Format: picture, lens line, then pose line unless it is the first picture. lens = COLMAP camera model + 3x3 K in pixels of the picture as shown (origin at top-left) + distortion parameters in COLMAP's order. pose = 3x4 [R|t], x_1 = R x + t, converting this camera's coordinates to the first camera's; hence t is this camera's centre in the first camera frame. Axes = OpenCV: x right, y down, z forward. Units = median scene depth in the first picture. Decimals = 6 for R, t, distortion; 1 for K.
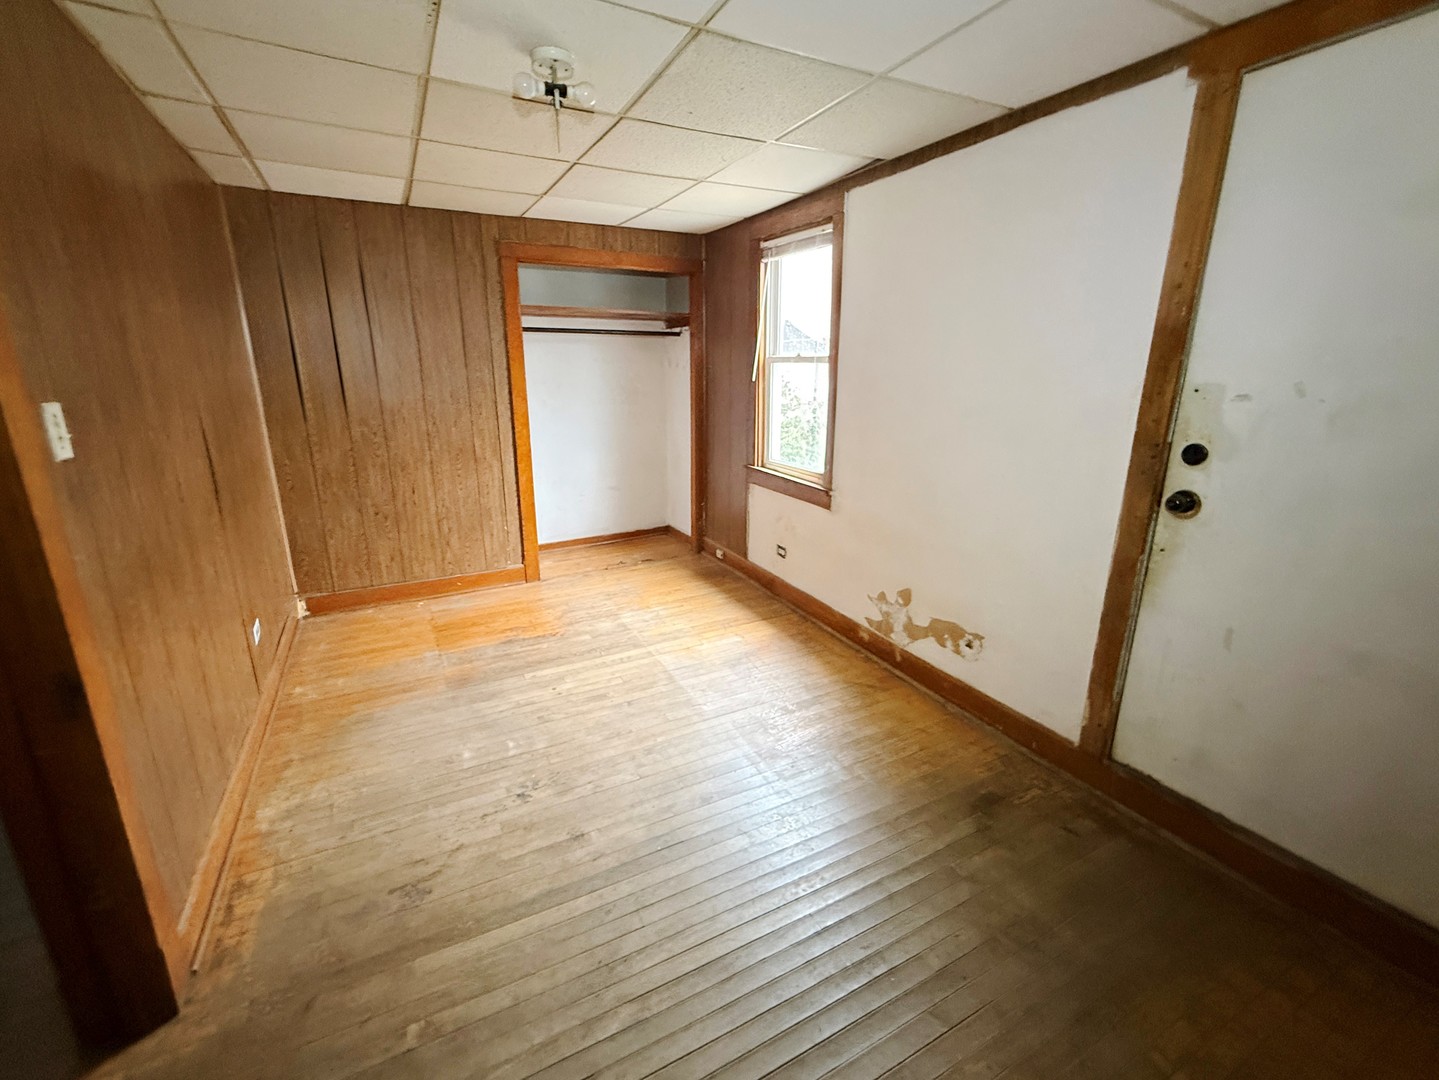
lens RADIAL K [[600.0, 0, 715.3], [0, 600.0, 535.6], [0, 0, 1]] dist [-0.000954, -0.000411]
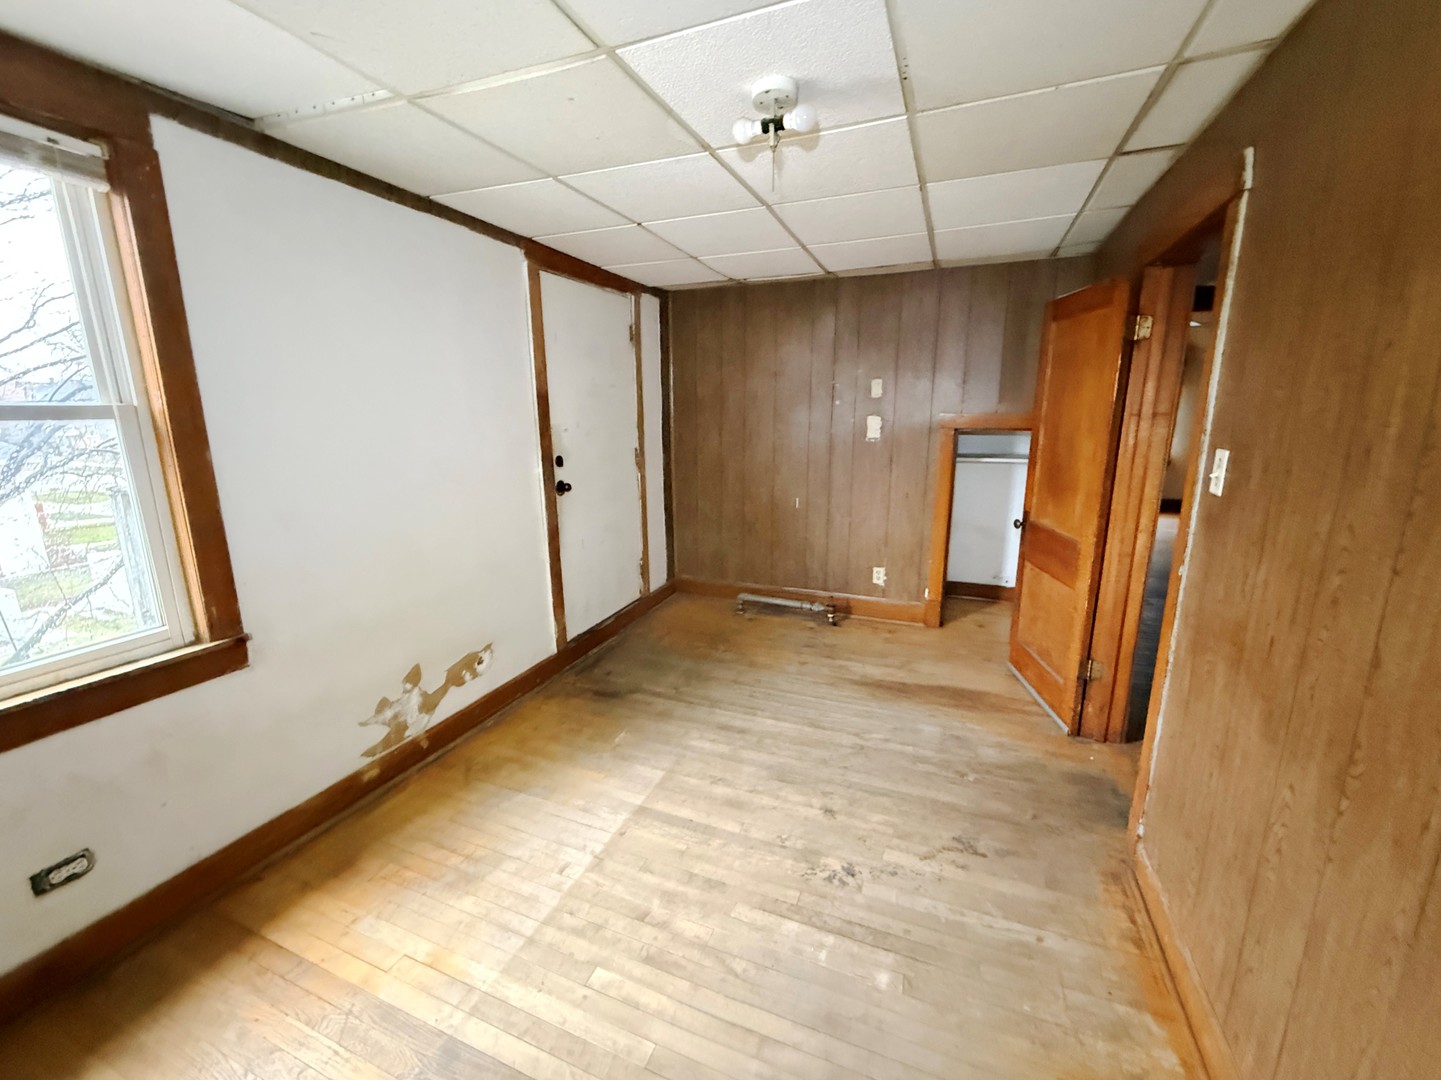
lens RADIAL K [[575.7, 0, 718.2], [0, 575.7, 536.5], [0, 0, 1]] dist [-0.000028, -0.000270]
pose [[-0.634749, -0.168181, 0.754194, -0.630502], [0.212695, 0.900297, 0.379771, -0.342220], [-0.742869, 0.401473, -0.535691, 1.150213]]
